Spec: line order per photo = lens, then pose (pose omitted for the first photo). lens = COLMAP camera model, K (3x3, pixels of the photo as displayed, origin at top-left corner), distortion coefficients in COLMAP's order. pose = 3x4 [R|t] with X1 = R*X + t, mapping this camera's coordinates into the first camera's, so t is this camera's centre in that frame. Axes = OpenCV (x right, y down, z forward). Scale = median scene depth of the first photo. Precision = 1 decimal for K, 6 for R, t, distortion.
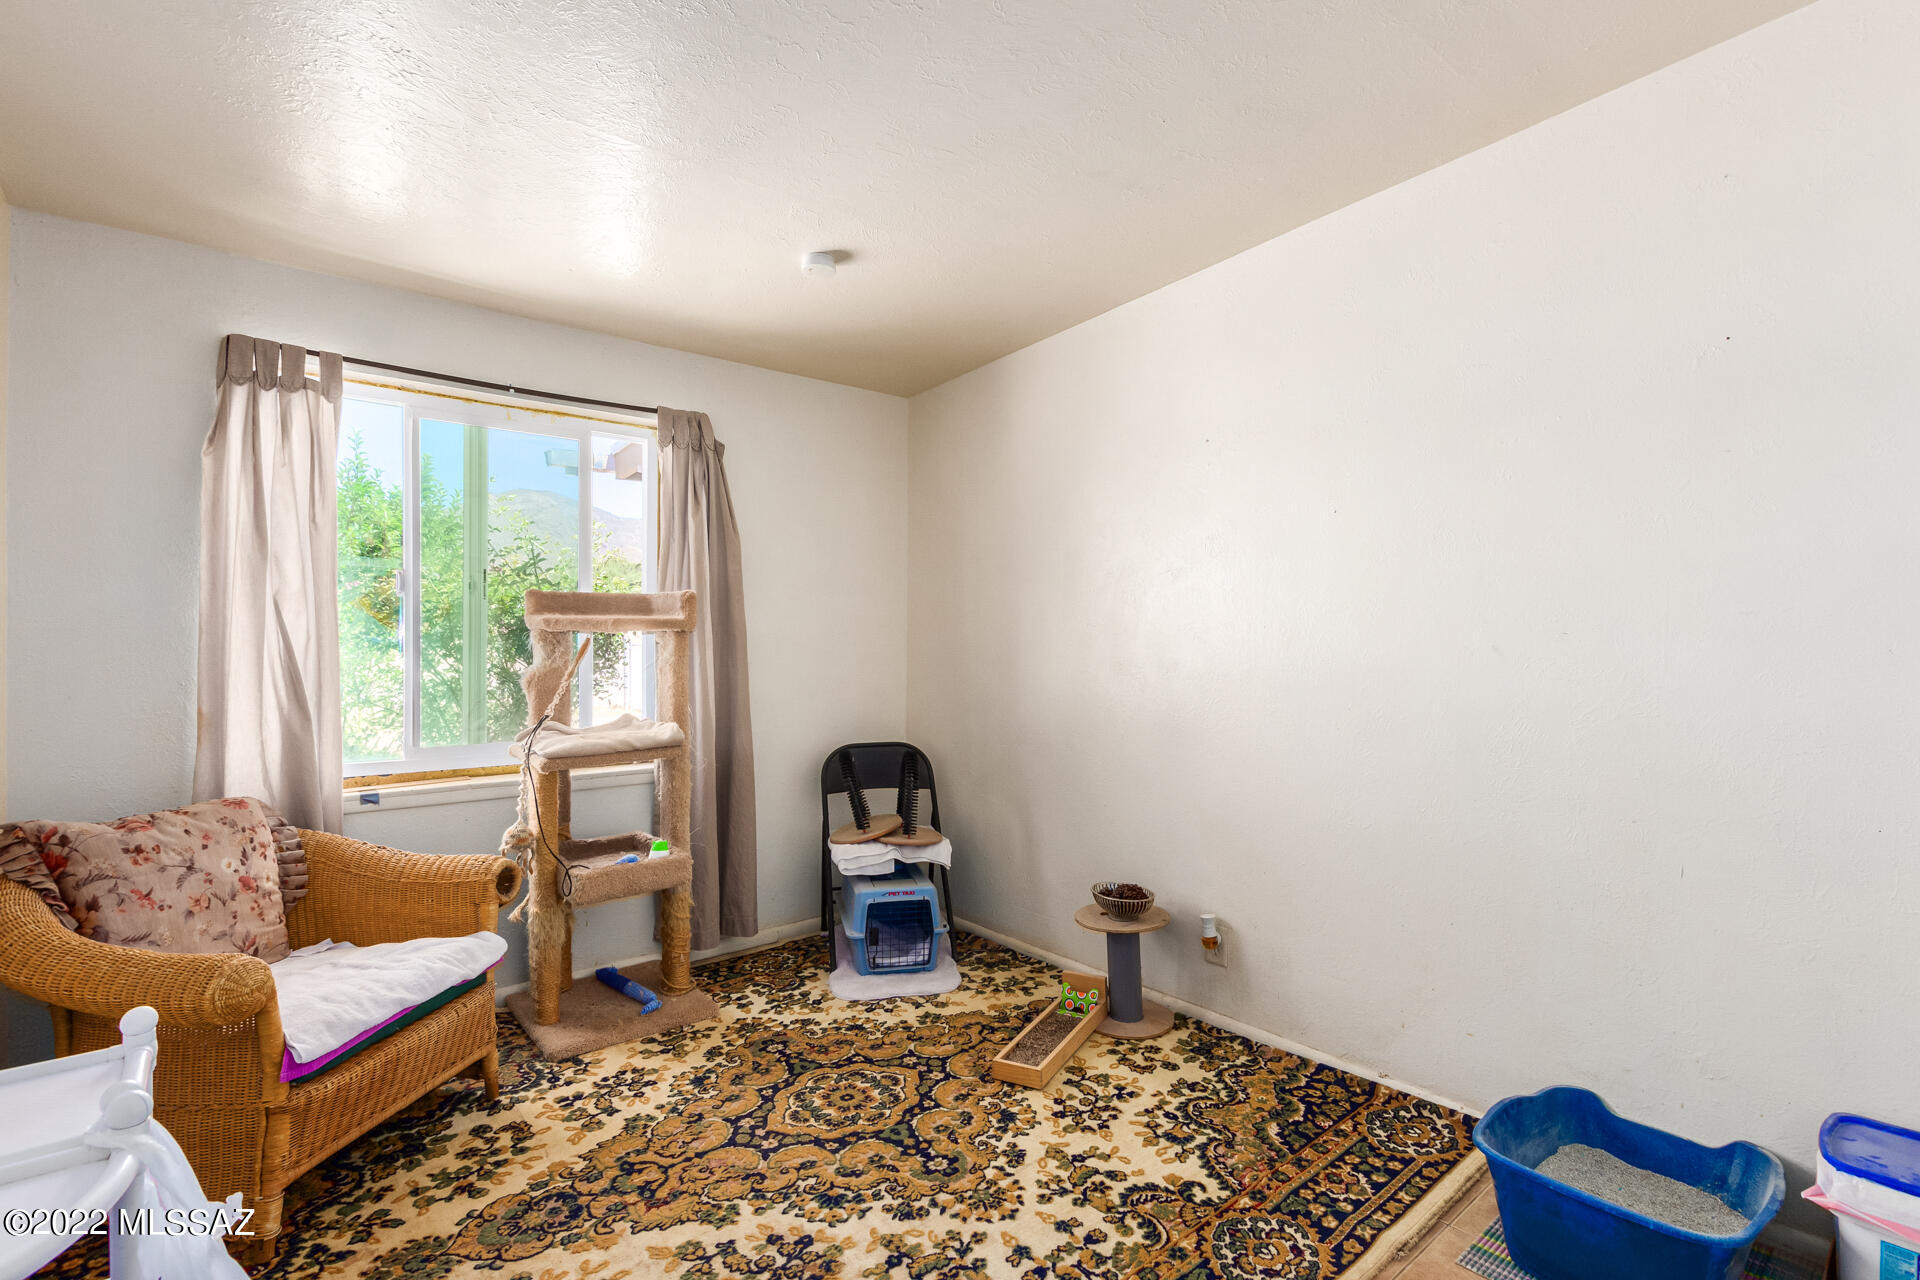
lens RADIAL K [[874.2, 0, 943.8], [0, 874.2, 641.4], [0, 0, 1]] dist [0.005396, -0.000973]
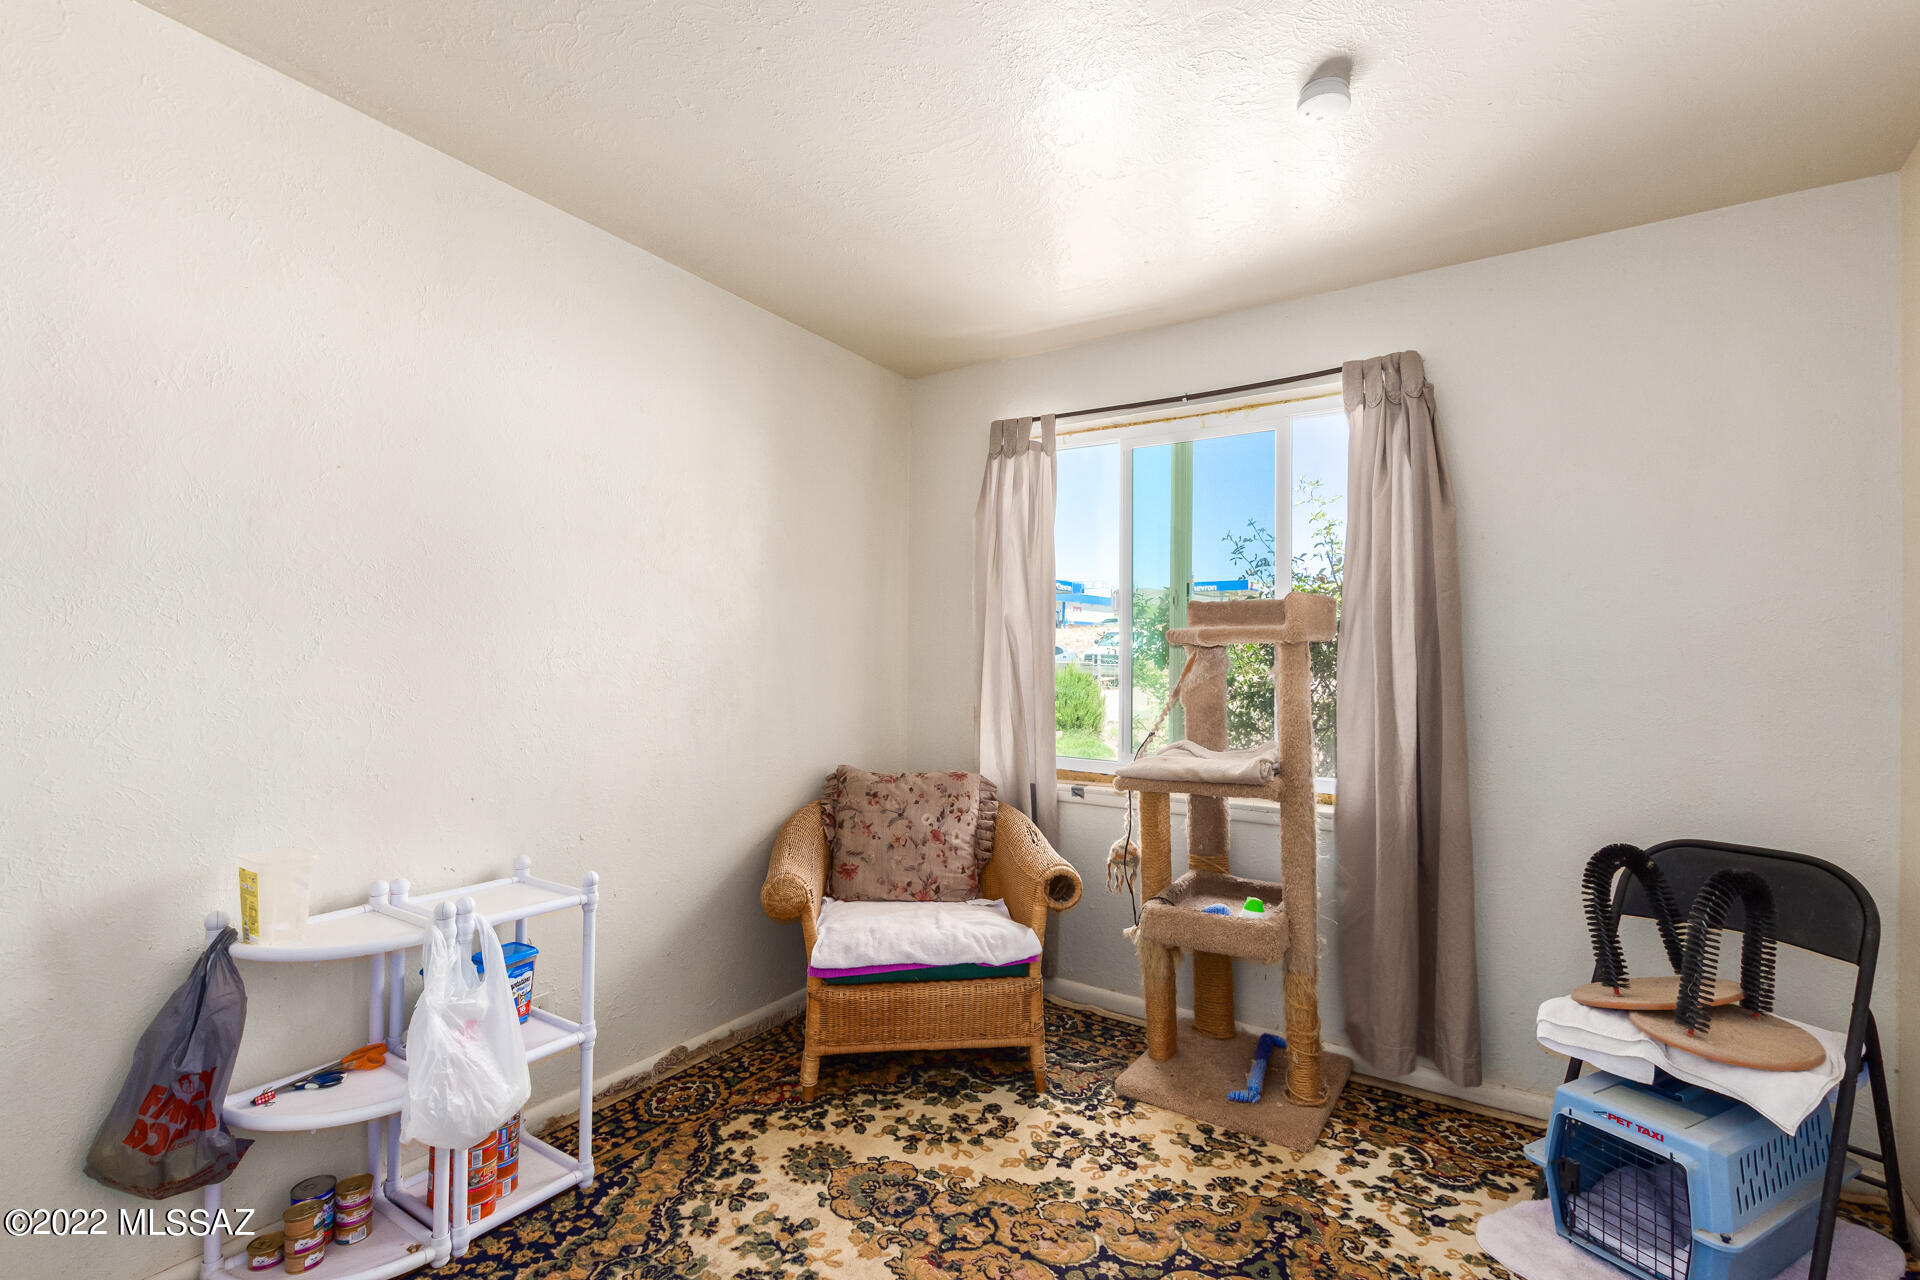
lens RADIAL K [[874.2, 0, 950.4], [0, 874.2, 641.2], [0, 0, 1]] dist [0.005396, -0.000973]
pose [[0.301877, -0.011071, -0.953282, 0.417705], [-0.002944, 0.999917, -0.012544, -0.003069], [0.953342, 0.006593, 0.301820, 0.532081]]
